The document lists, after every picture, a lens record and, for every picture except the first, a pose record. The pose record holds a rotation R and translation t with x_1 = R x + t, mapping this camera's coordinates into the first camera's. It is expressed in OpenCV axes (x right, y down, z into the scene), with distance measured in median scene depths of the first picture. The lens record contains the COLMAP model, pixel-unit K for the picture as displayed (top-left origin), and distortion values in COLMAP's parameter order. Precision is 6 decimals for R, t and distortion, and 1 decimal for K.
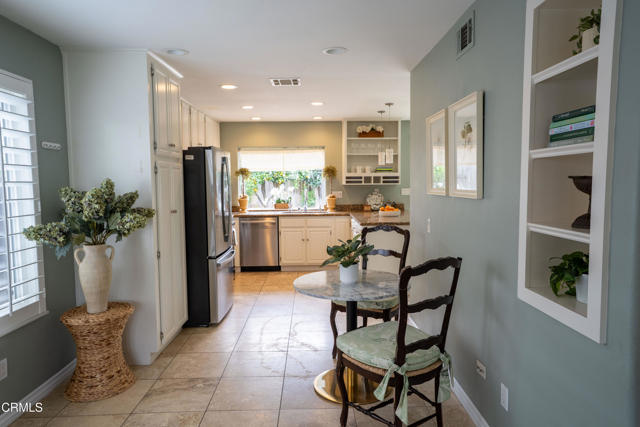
lens RADIAL K [[428.7, 0, 320.6], [0, 428.7, 213.4], [0, 0, 1]] dist [-0.002677, 0.011564]
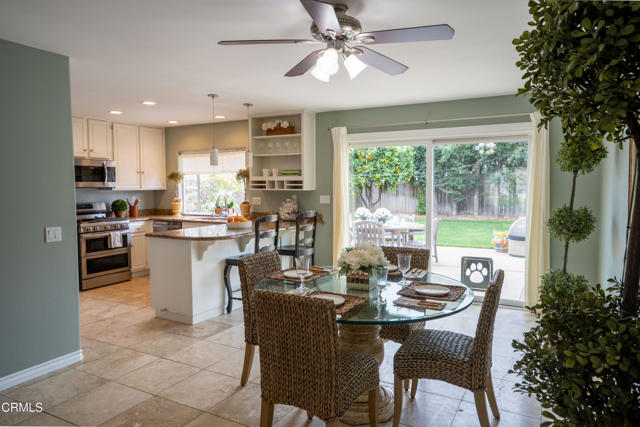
lens RADIAL K [[428.7, 0, 317.5], [0, 428.7, 211.0], [0, 0, 1]] dist [-0.002677, 0.011564]
pose [[0.858519, 0.036994, -0.511446, 0.628419], [-0.039868, 0.999191, 0.005350, -0.033585], [0.511230, 0.015797, 0.859299, 0.308914]]
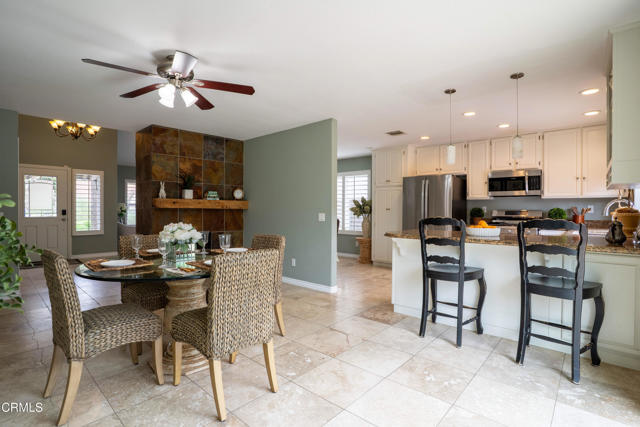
lens RADIAL K [[318.5, 0, 324.6], [0, 318.5, 212.7], [0, 0, 1]] dist [-0.044893, 0.009359]
pose [[-0.679952, 0.012693, -0.733147, 0.609402], [-0.047907, 0.996945, 0.061690, -0.043271], [0.731690, 0.077069, -0.677266, 1.004280]]
